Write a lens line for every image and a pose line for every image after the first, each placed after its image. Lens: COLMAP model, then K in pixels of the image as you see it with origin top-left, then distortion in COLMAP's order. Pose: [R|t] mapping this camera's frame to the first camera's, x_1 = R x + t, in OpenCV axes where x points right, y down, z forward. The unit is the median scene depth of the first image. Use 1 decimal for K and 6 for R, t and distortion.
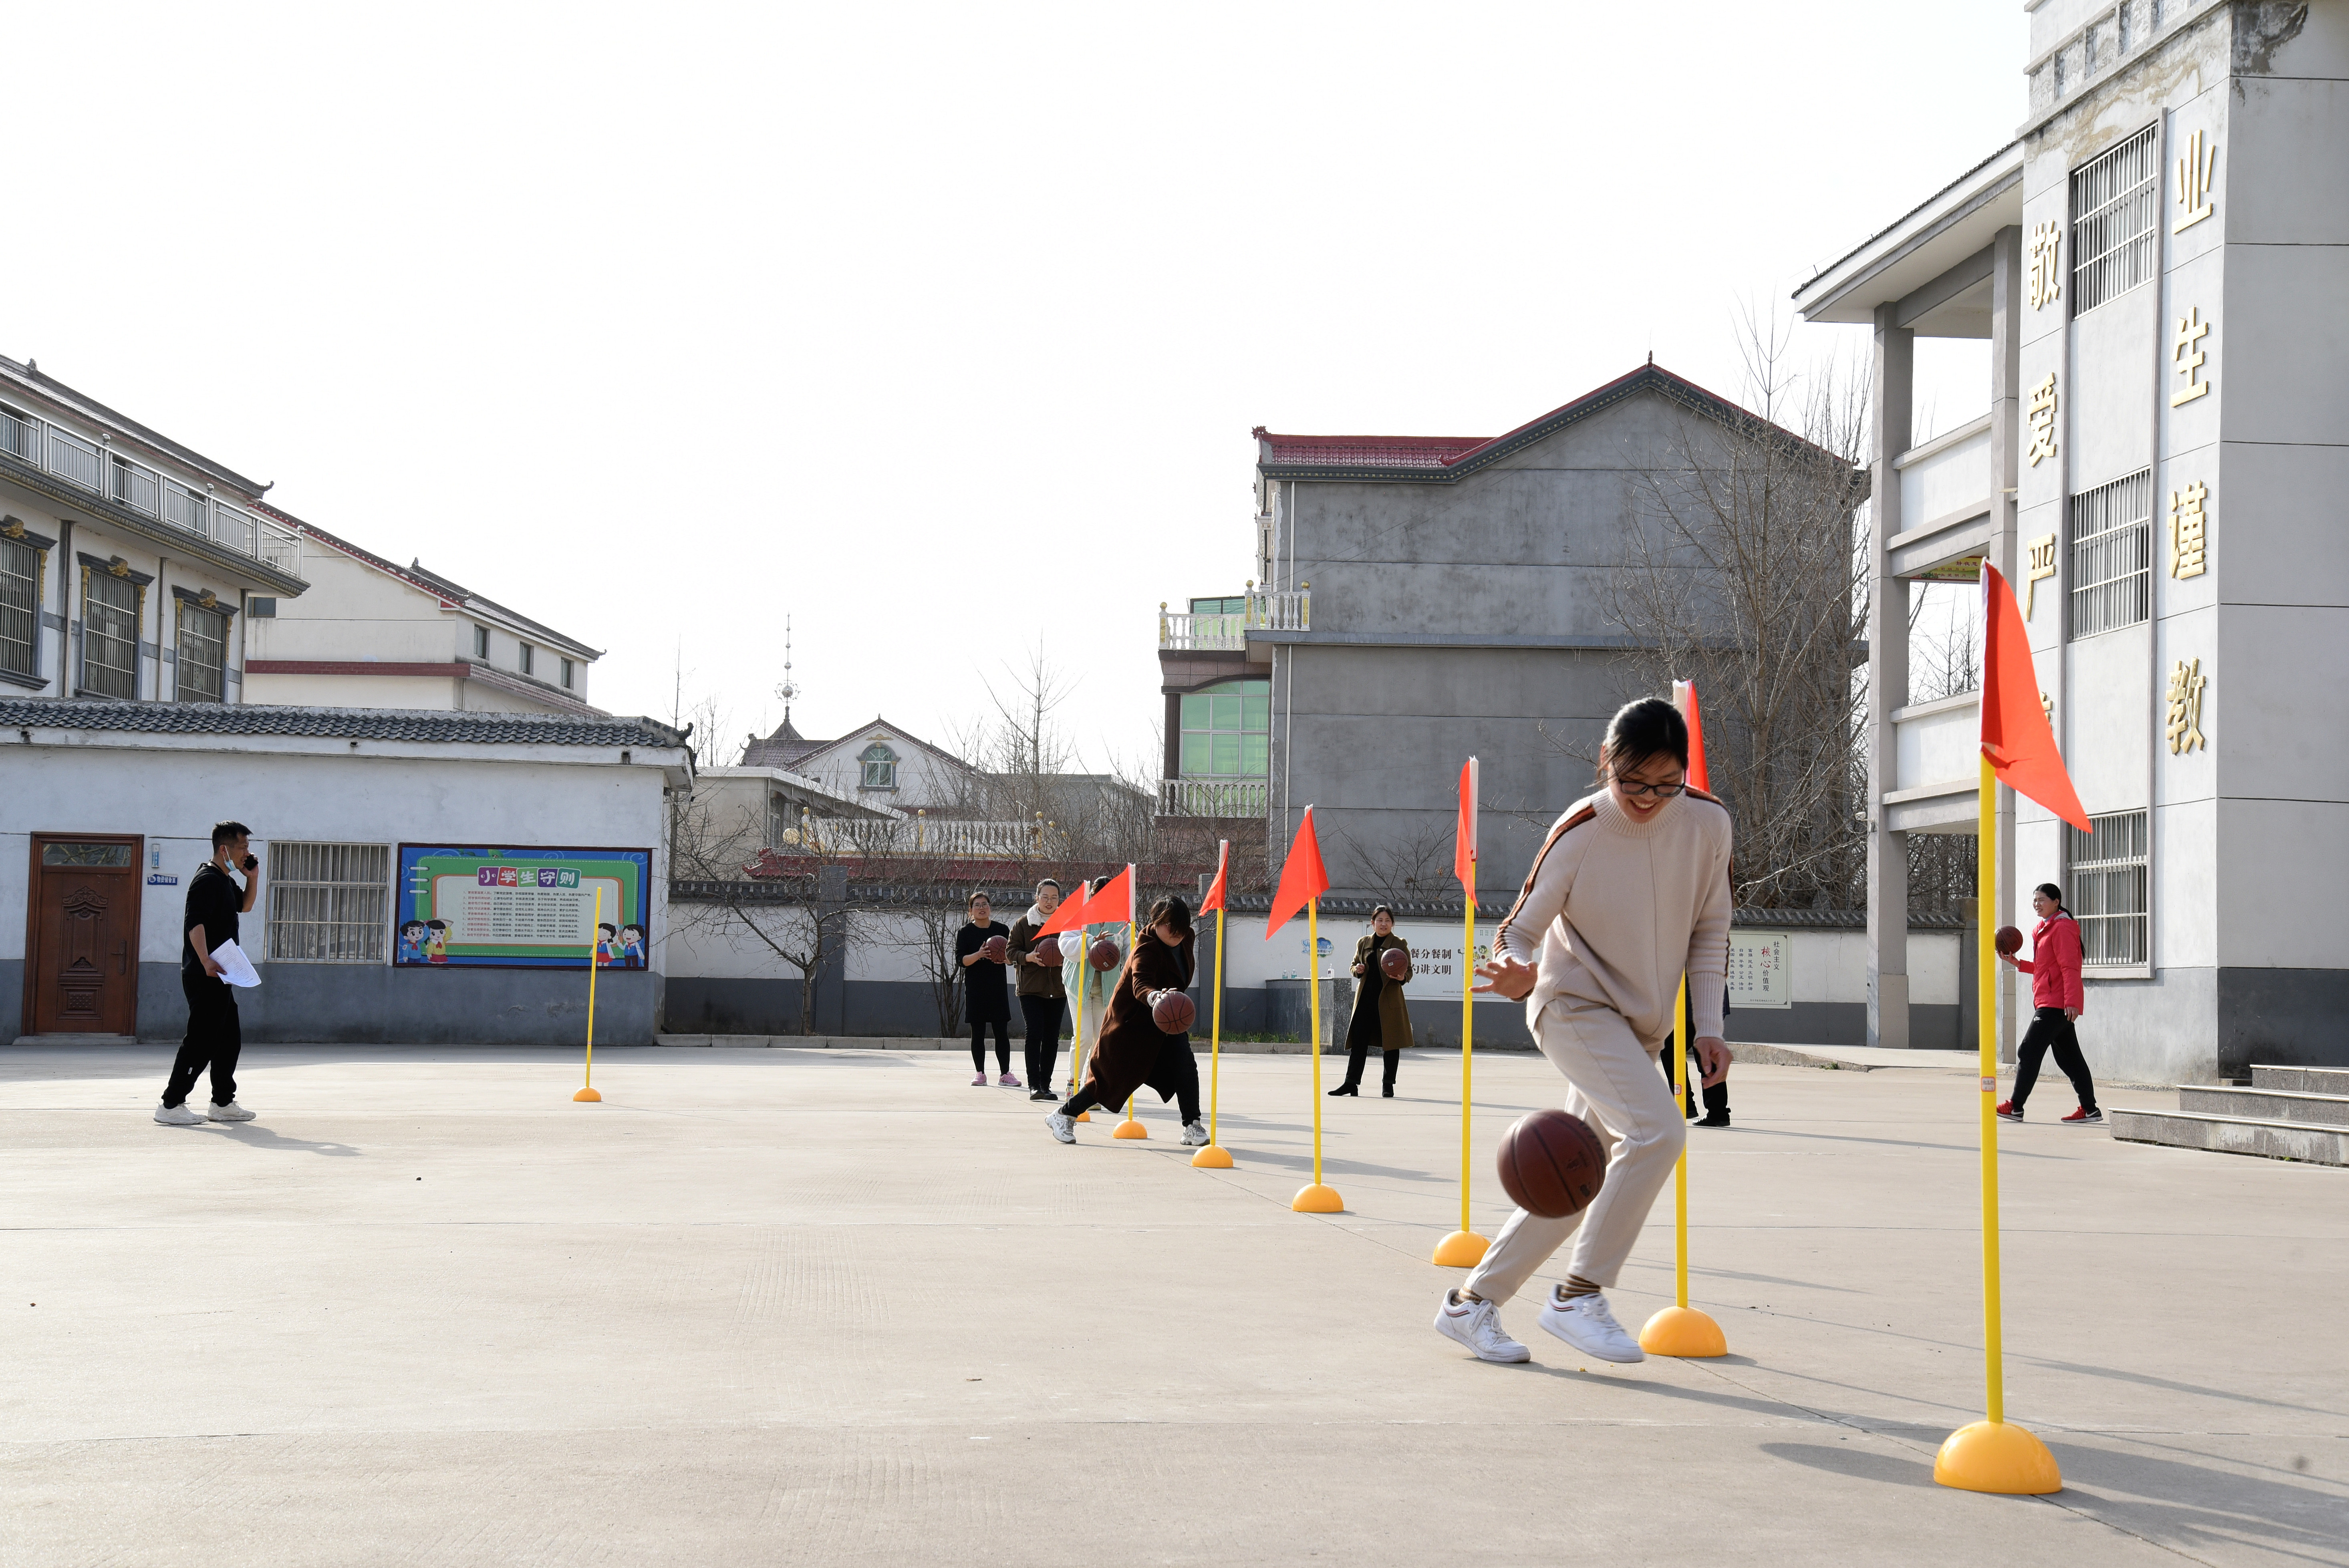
lens RADIAL K [[3076.8, 0, 1174.2], [0, 3076.8, 825.5], [0, 0, 1]] dist [0.171866, 0.304143]
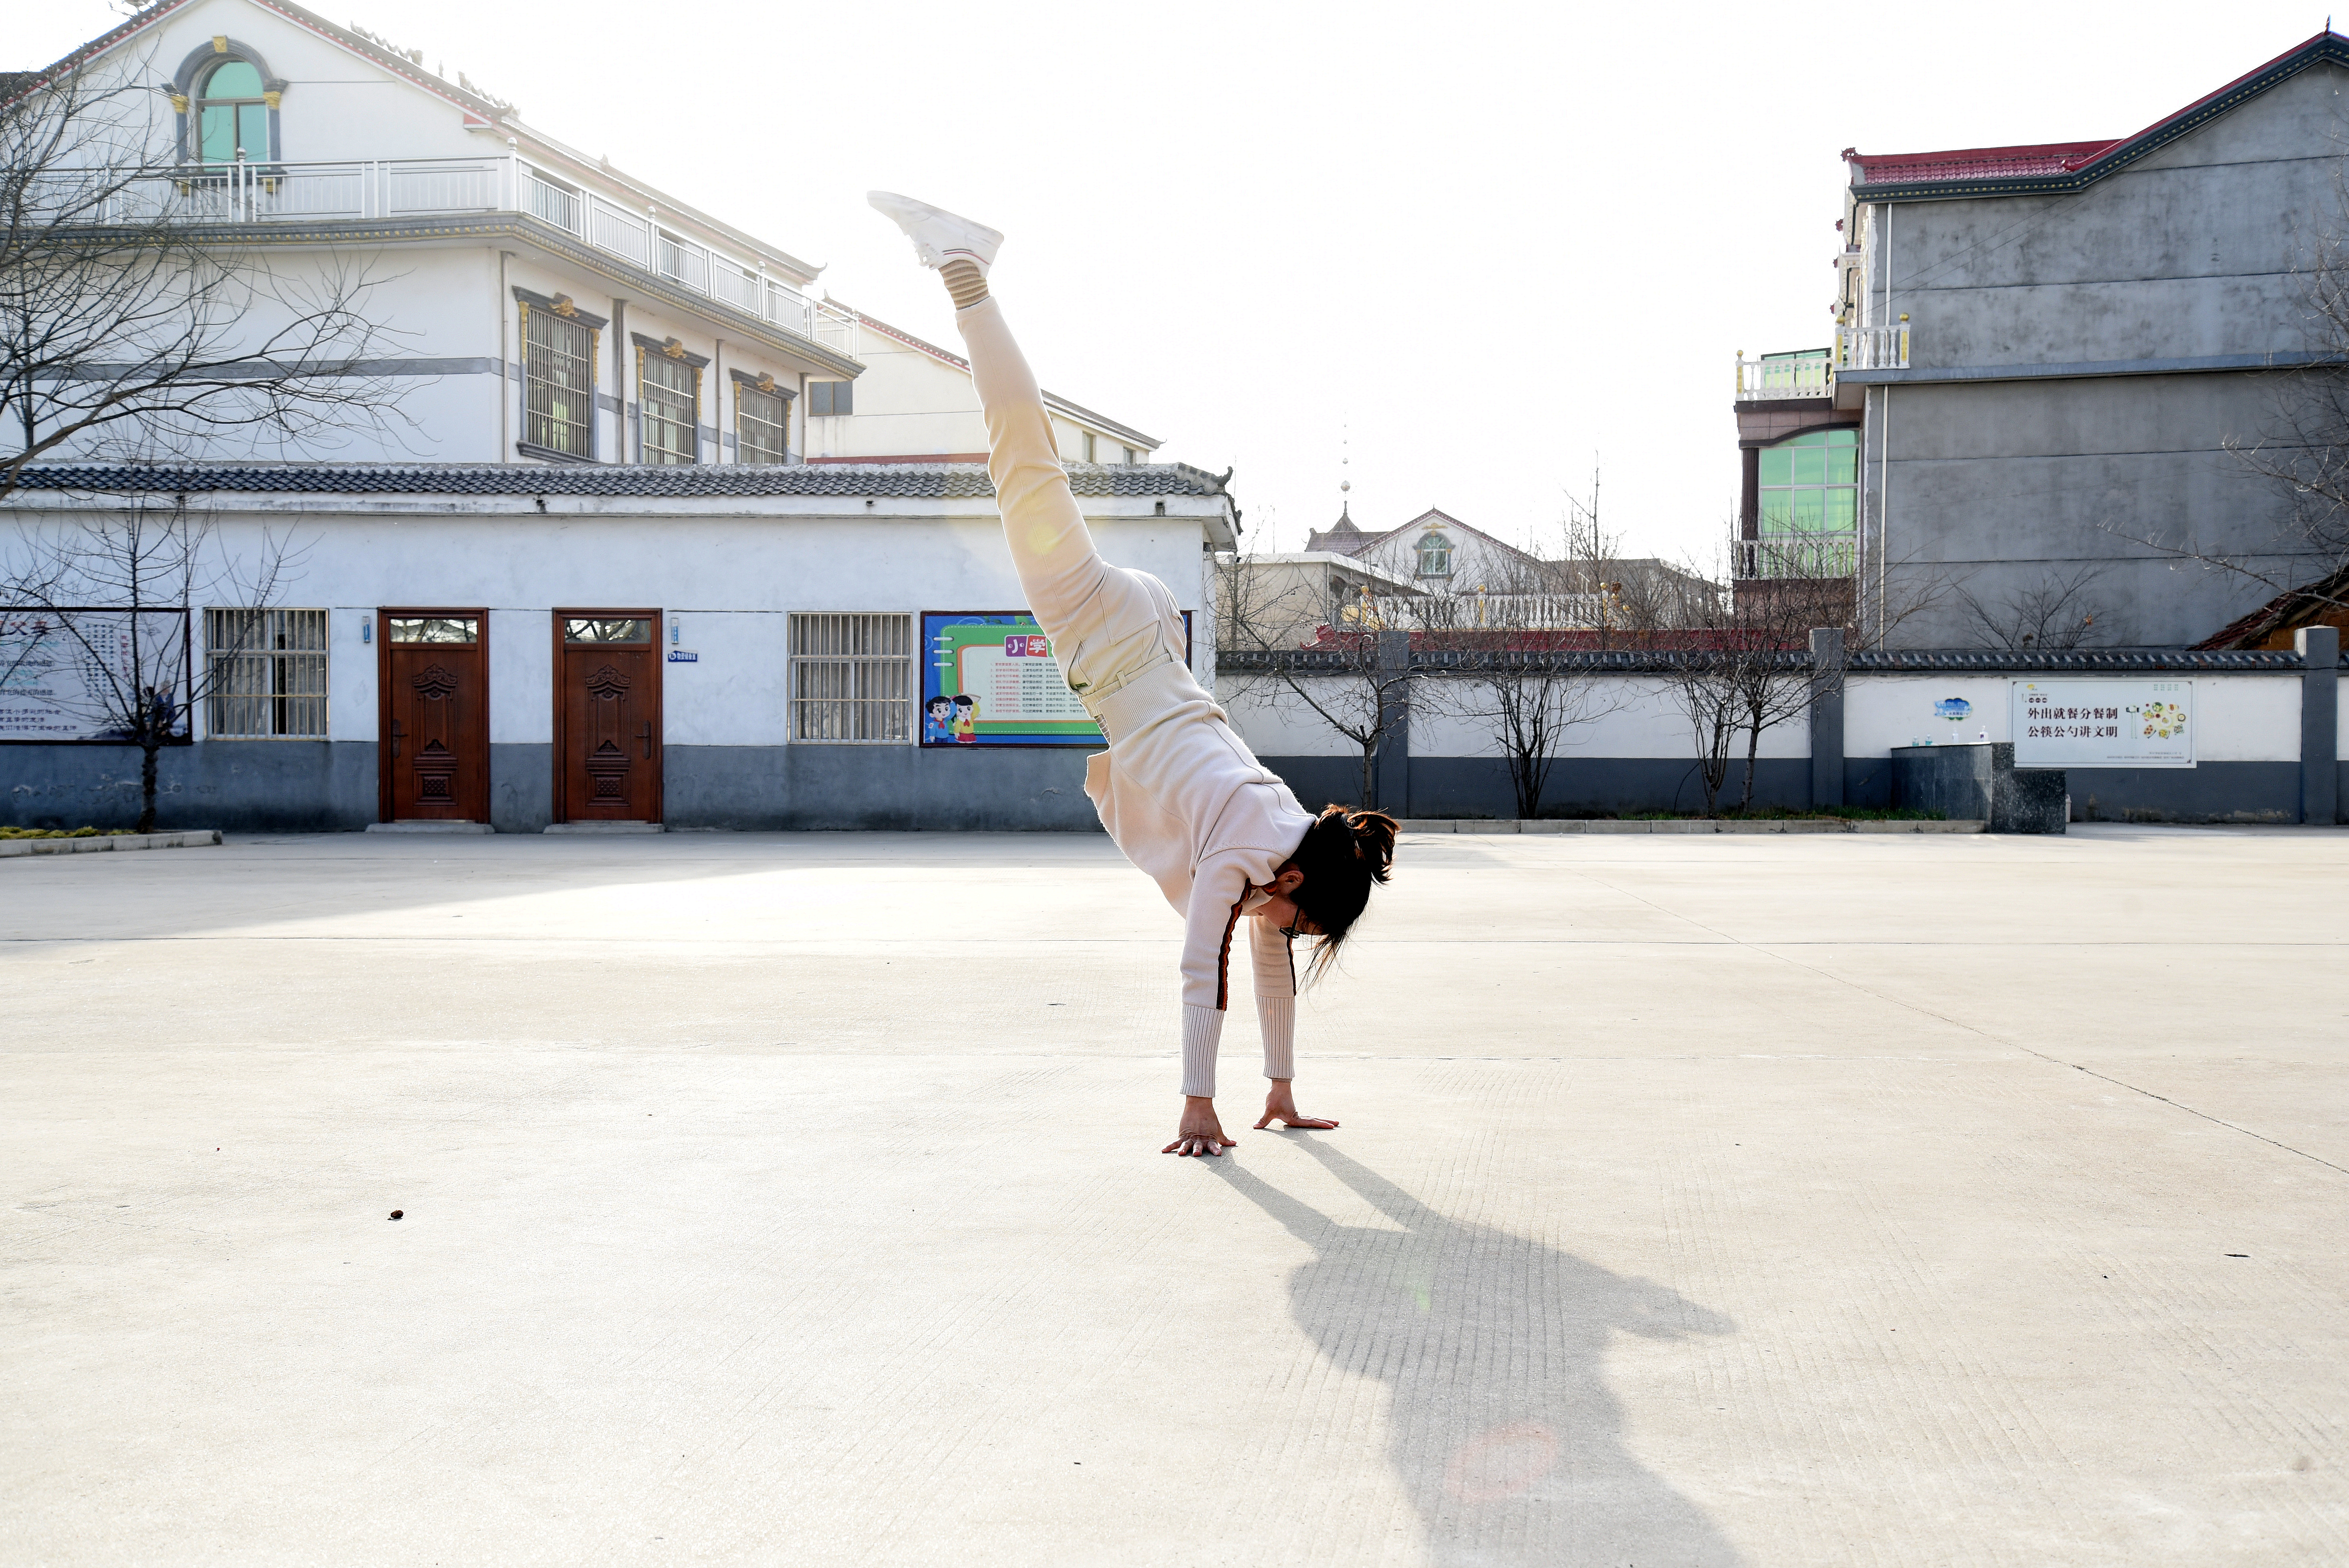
lens RADIAL K [[2721.3, 0, 1172.1], [0, 2721.3, 817.4], [0, 0, 1]] dist [0.114411, 0.164992]
pose [[0.981658, -0.013425, -0.190177, -0.016923], [0.026640, 0.997391, 0.067100, 0.009140], [0.188780, -0.070935, 0.979454, 0.147890]]
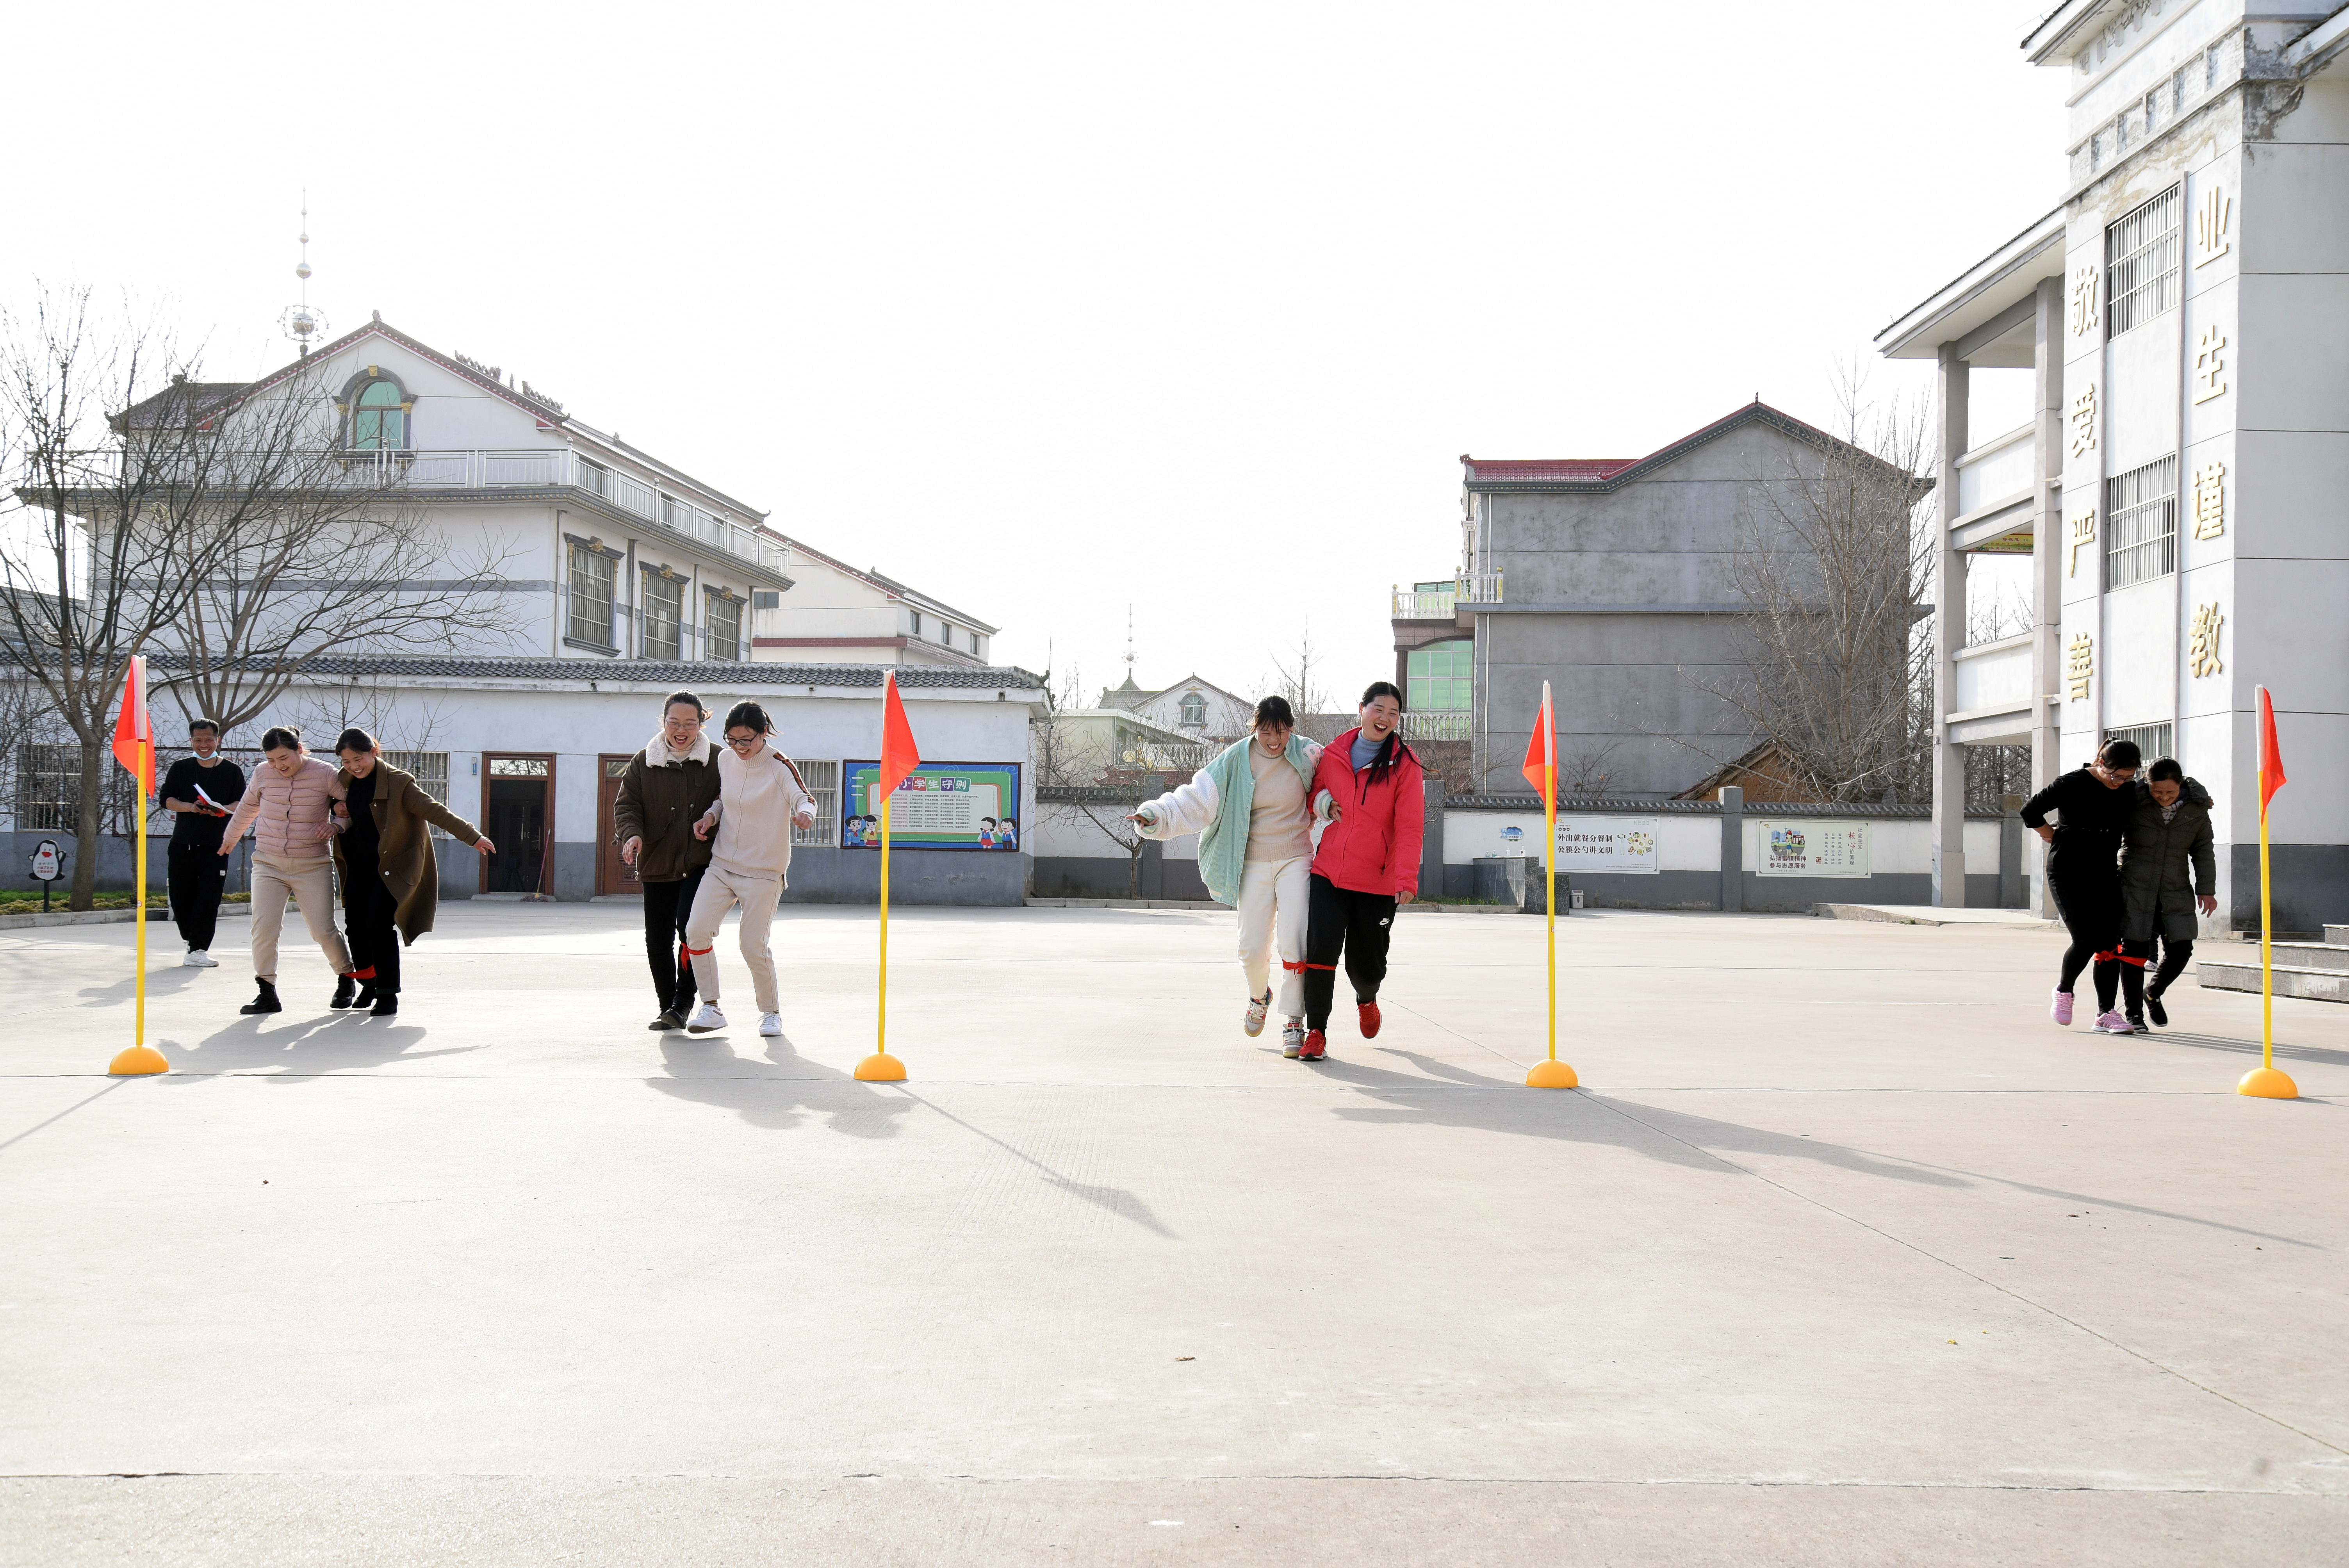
lens RADIAL K [[2113.2, 0, 1173.3], [0, 2113.2, 823.7], [0, 0, 1]] dist [0.007599, 0.089887]
pose [[0.994211, -0.003849, -0.107381, -0.000958], [0.007431, 0.999428, 0.032983, 0.002599], [0.107192, -0.033590, 0.993671, 0.049977]]
